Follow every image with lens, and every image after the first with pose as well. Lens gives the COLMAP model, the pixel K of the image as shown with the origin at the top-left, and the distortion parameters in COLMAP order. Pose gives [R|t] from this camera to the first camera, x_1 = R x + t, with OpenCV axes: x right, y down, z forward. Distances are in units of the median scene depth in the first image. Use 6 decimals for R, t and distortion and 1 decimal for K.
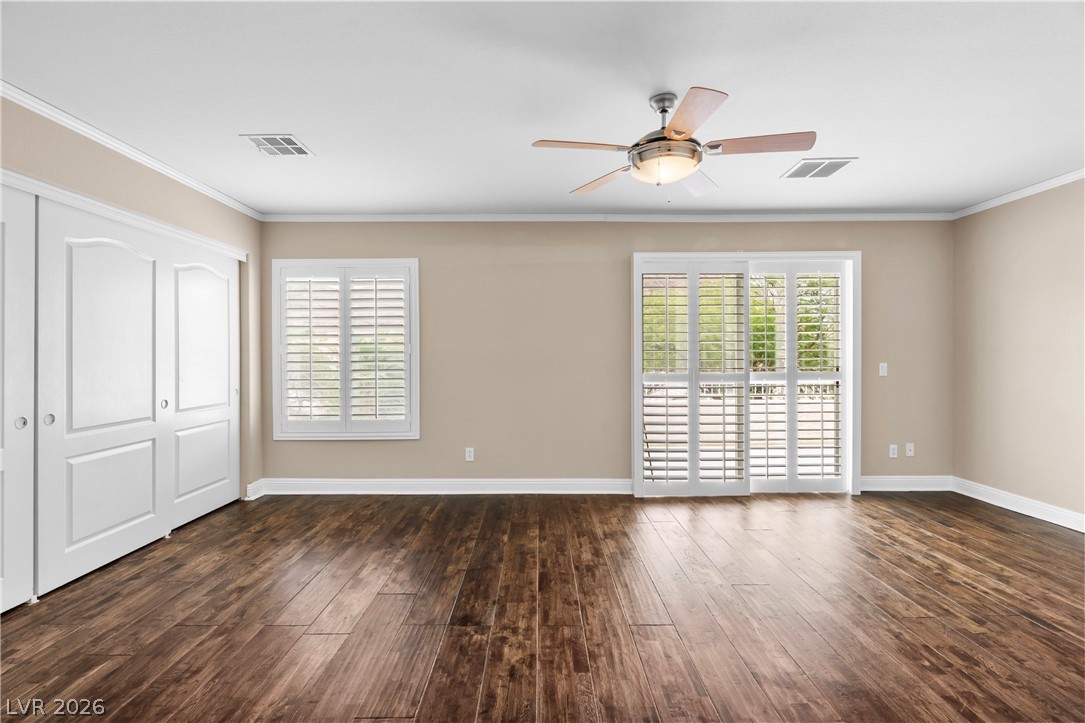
lens RADIAL K [[518.2, 0, 544.5], [0, 518.2, 362.1], [0, 0, 1]] dist [-0.008171, 0.003476]
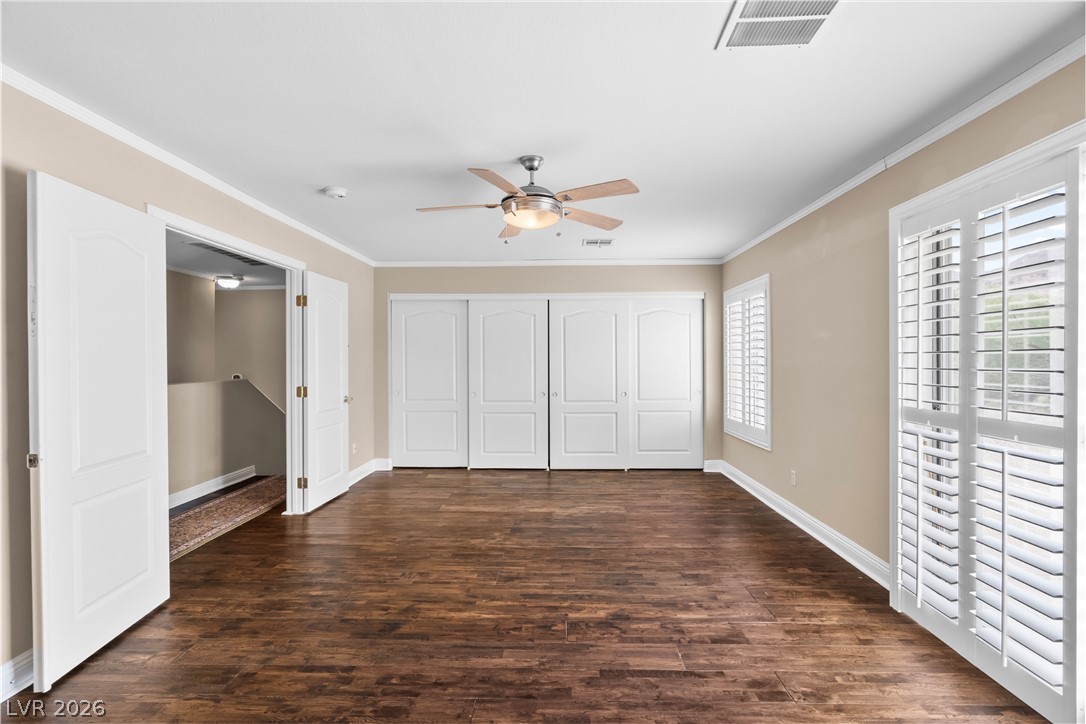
lens RADIAL K [[518.7, 0, 544.6], [0, 518.7, 359.8], [0, 0, 1]] dist [-0.008171, 0.003476]
pose [[-0.029618, 0.002870, -0.999557, 1.243768], [-0.010834, 0.999936, 0.003192, -0.045937], [0.999503, 0.010924, -0.029585, 0.934155]]
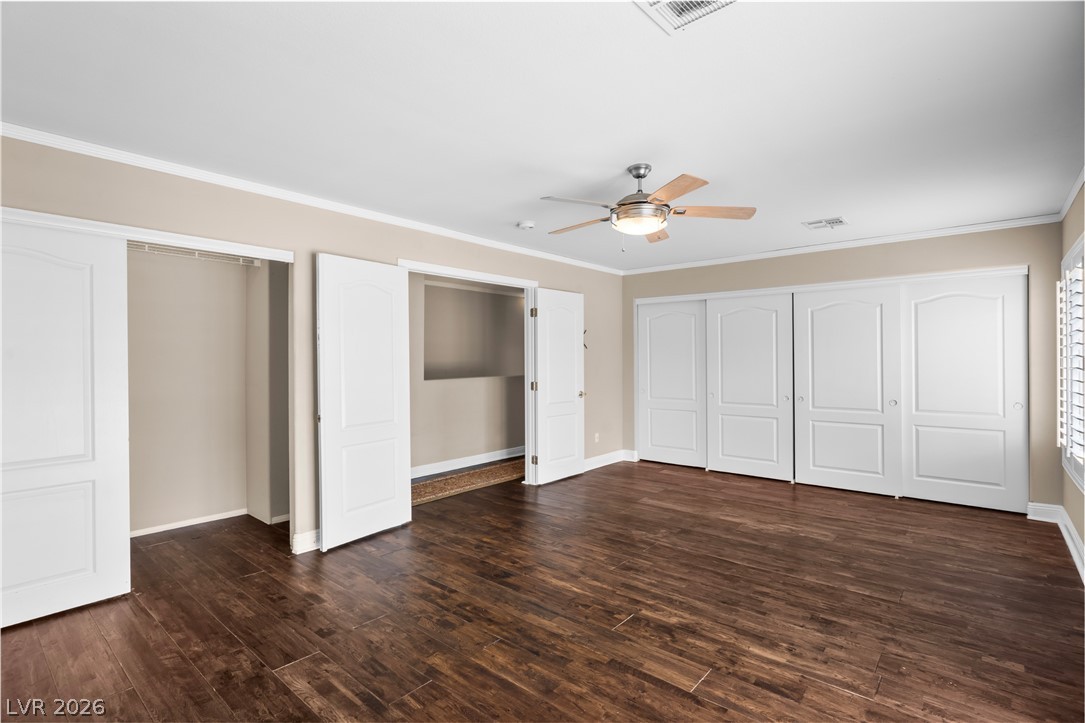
lens RADIAL K [[518.2, 0, 544.7], [0, 518.2, 360.4], [0, 0, 1]] dist [-0.008171, 0.003476]
pose [[-0.649804, 0.005952, -0.760079, 1.151605], [-0.005267, 0.999910, 0.012333, -0.056339], [0.760084, 0.012017, -0.649714, 1.426175]]
